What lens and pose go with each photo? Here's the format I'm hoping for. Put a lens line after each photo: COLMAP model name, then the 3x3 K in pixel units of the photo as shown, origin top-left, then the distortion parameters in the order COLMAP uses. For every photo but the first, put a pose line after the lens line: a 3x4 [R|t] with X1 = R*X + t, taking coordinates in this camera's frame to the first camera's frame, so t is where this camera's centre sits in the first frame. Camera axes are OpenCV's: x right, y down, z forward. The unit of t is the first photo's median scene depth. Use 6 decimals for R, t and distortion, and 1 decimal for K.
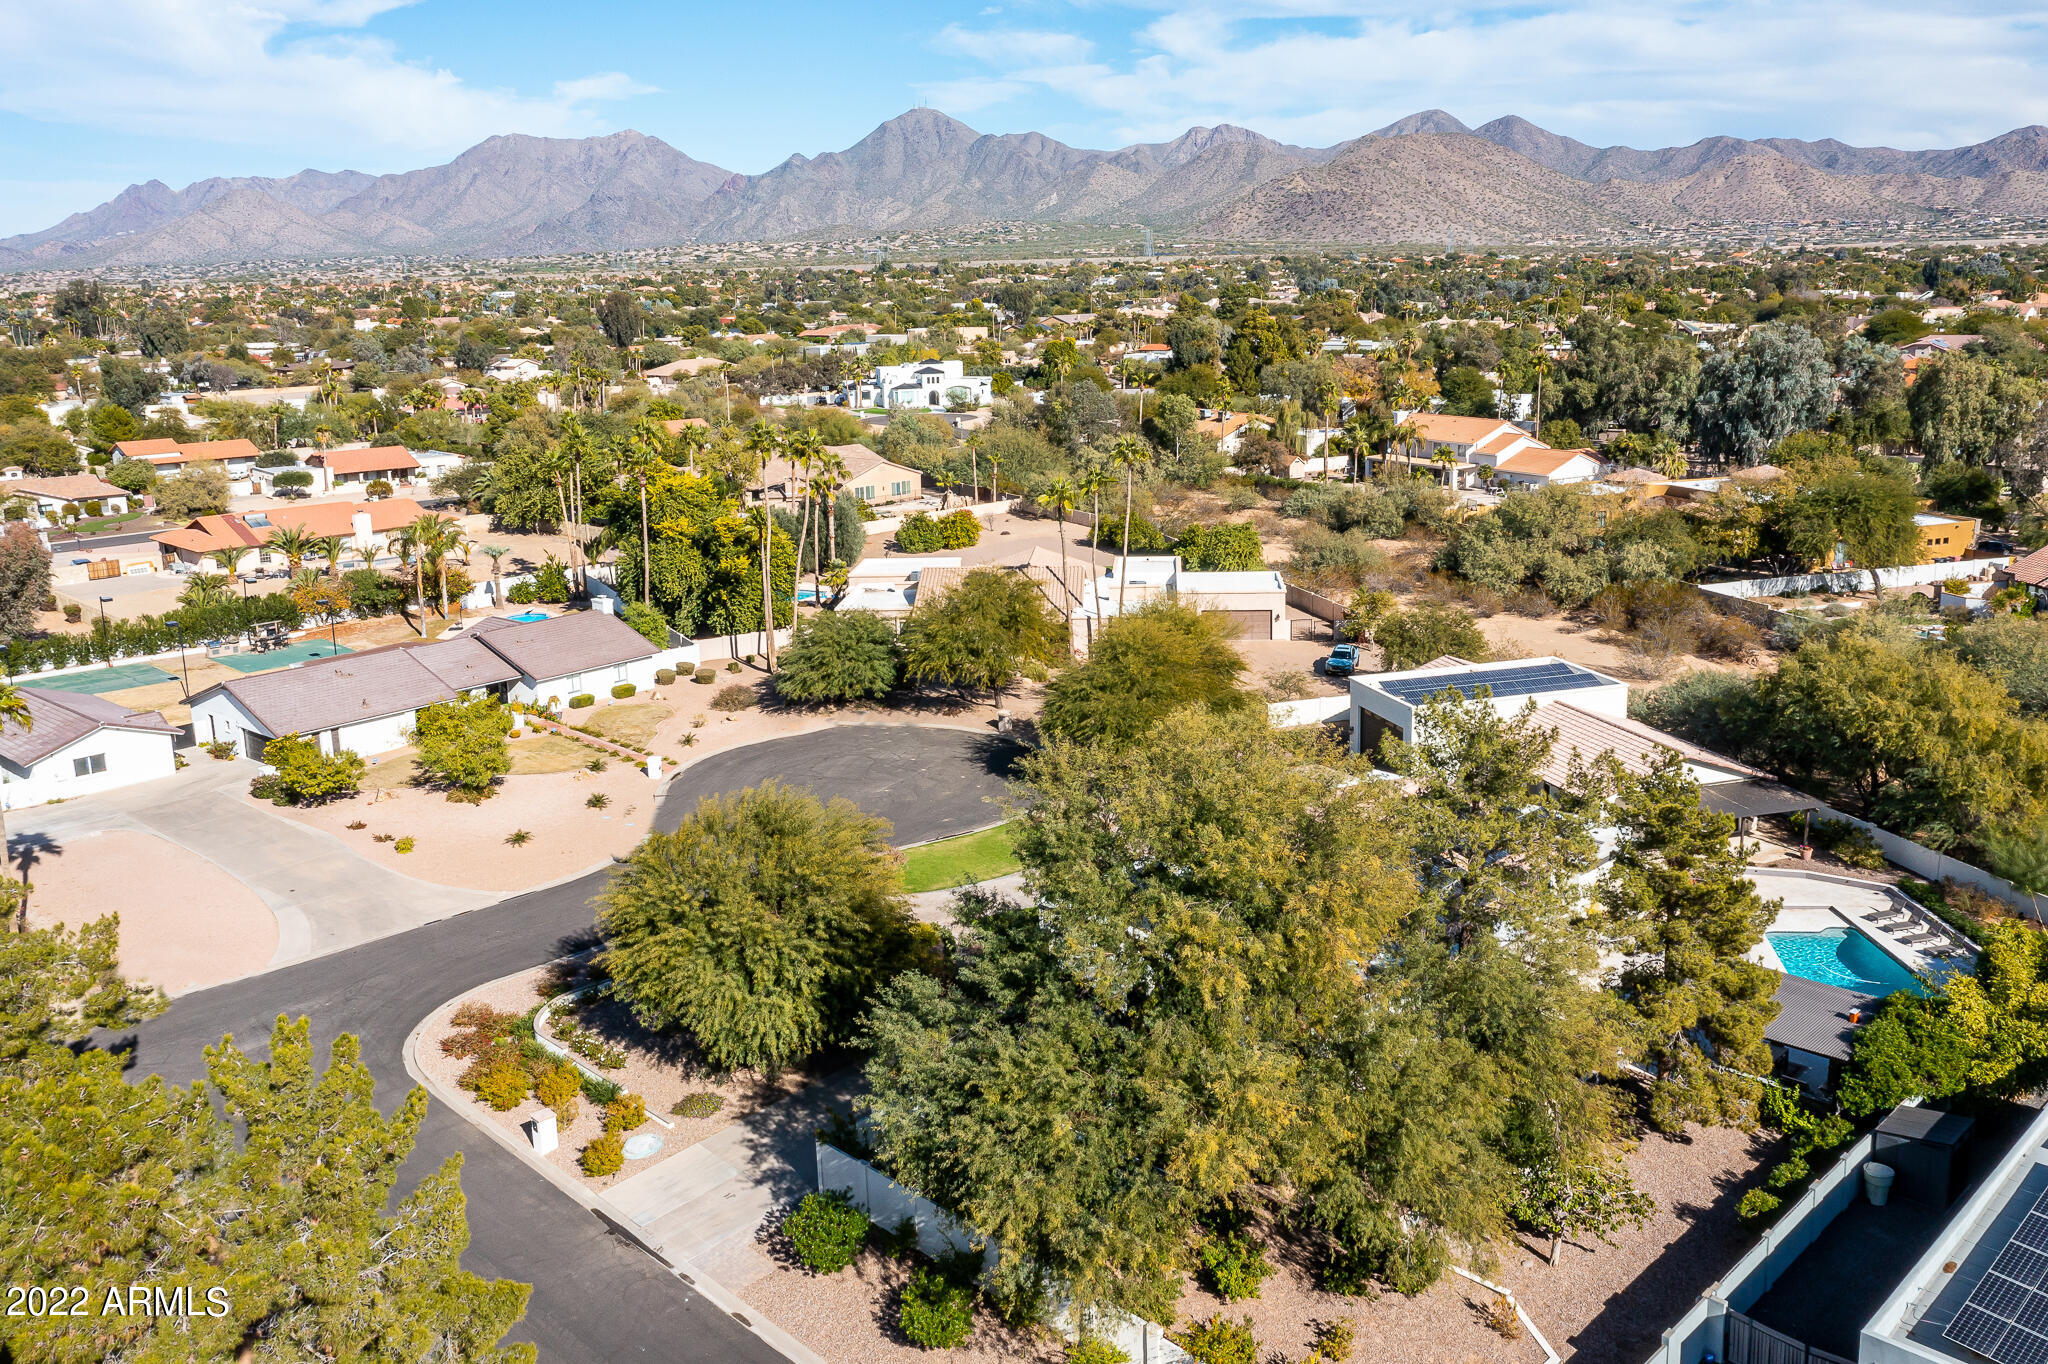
lens RADIAL K [[1648.8, 0, 1024.0], [0, 1648.8, 682.0], [0, 0, 1]] dist [0.010785, 0.005533]
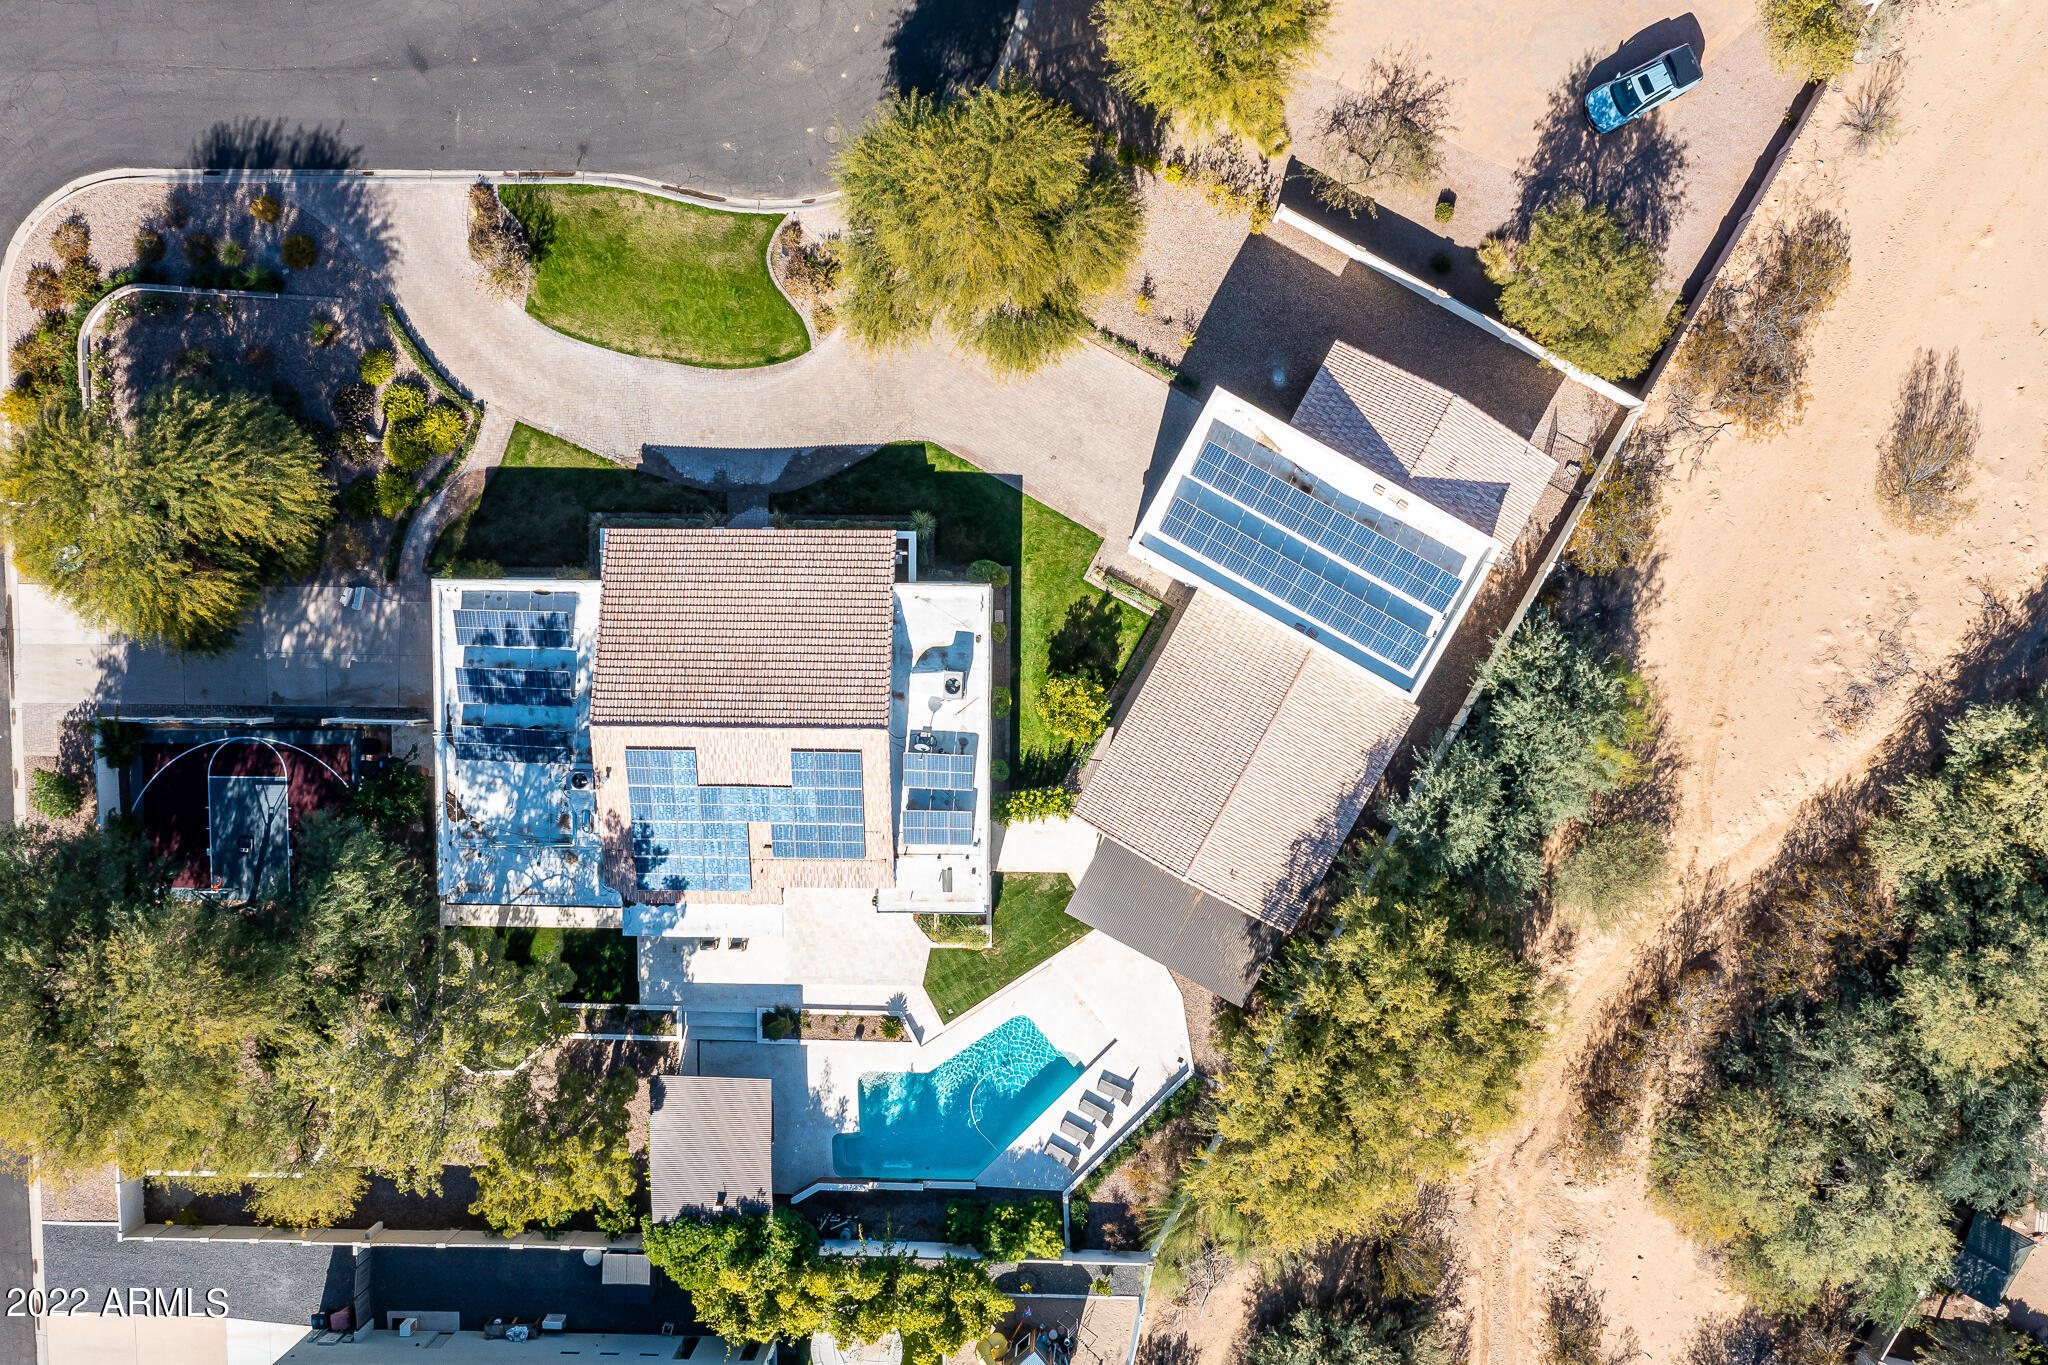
lens RADIAL K [[1586.2, 0, 1051.9], [0, 1586.2, 762.9], [0, 0, 1]] dist [0.003273, 0.011047]
pose [[0.708354, 0.702892, 0.064630, 0.243541], [-0.166898, 0.077819, 0.982898, -0.734469], [0.685842, -0.707027, 0.172435, 0.815655]]
